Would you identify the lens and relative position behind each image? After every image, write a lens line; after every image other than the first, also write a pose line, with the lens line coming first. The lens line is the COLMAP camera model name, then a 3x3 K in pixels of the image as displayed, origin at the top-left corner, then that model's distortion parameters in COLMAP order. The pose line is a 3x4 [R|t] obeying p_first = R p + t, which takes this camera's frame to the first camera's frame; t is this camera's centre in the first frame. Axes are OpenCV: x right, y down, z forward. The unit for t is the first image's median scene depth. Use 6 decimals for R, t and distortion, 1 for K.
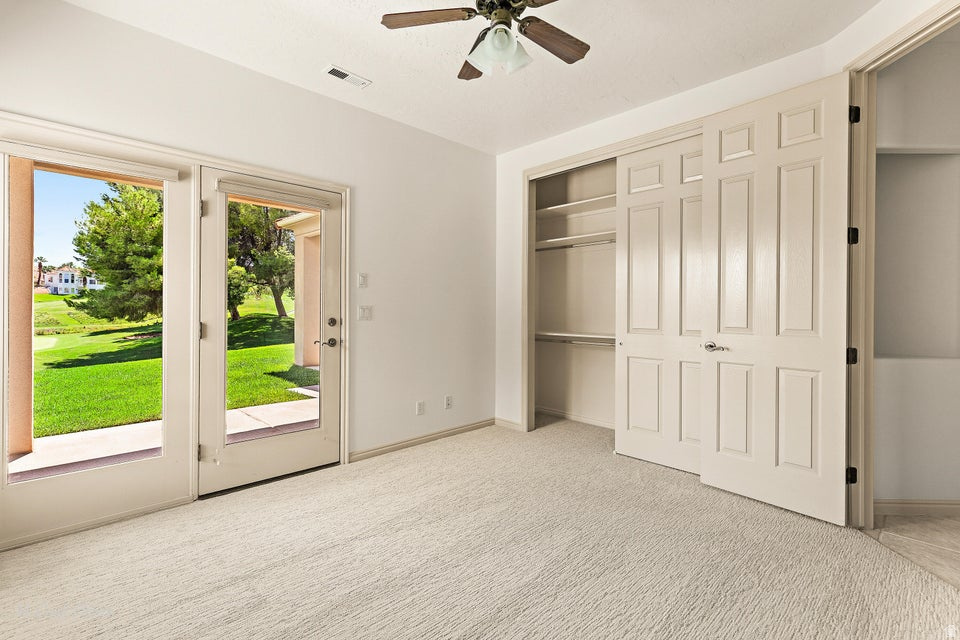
lens RADIAL K [[433.1, 0, 481.5], [0, 433.1, 309.6], [0, 0, 1]] dist [-0.000925, -0.000228]
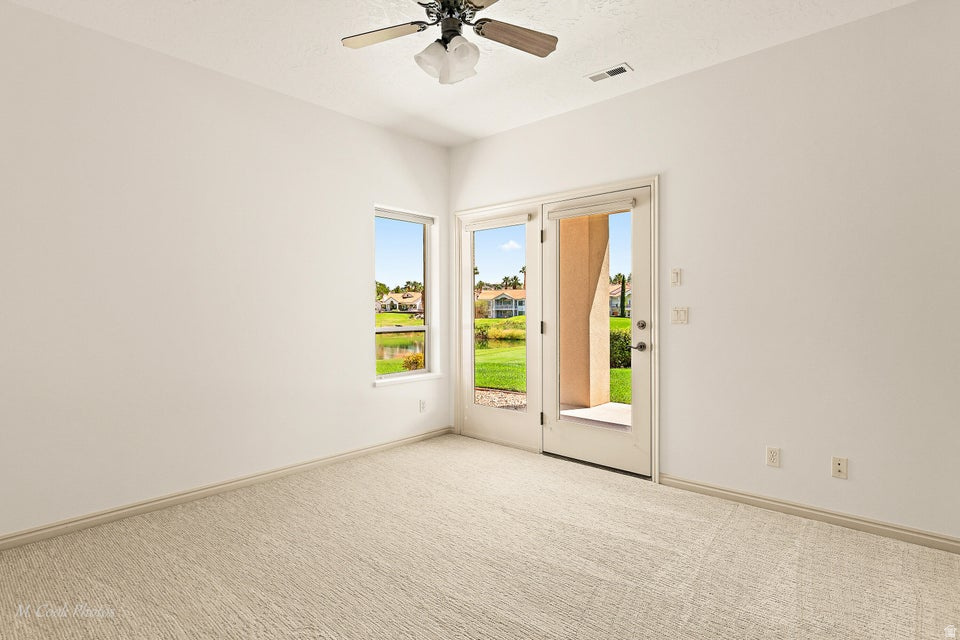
lens RADIAL K [[488.1, 0, 482.2], [0, 488.1, 307.4], [0, 0, 1]] dist [0.001811, 0.000361]
pose [[0.075449, -0.012685, -0.997069, 0.686045], [-0.001622, 0.999916, -0.012844, 0.004960], [0.997148, 0.002586, 0.075422, 0.568404]]
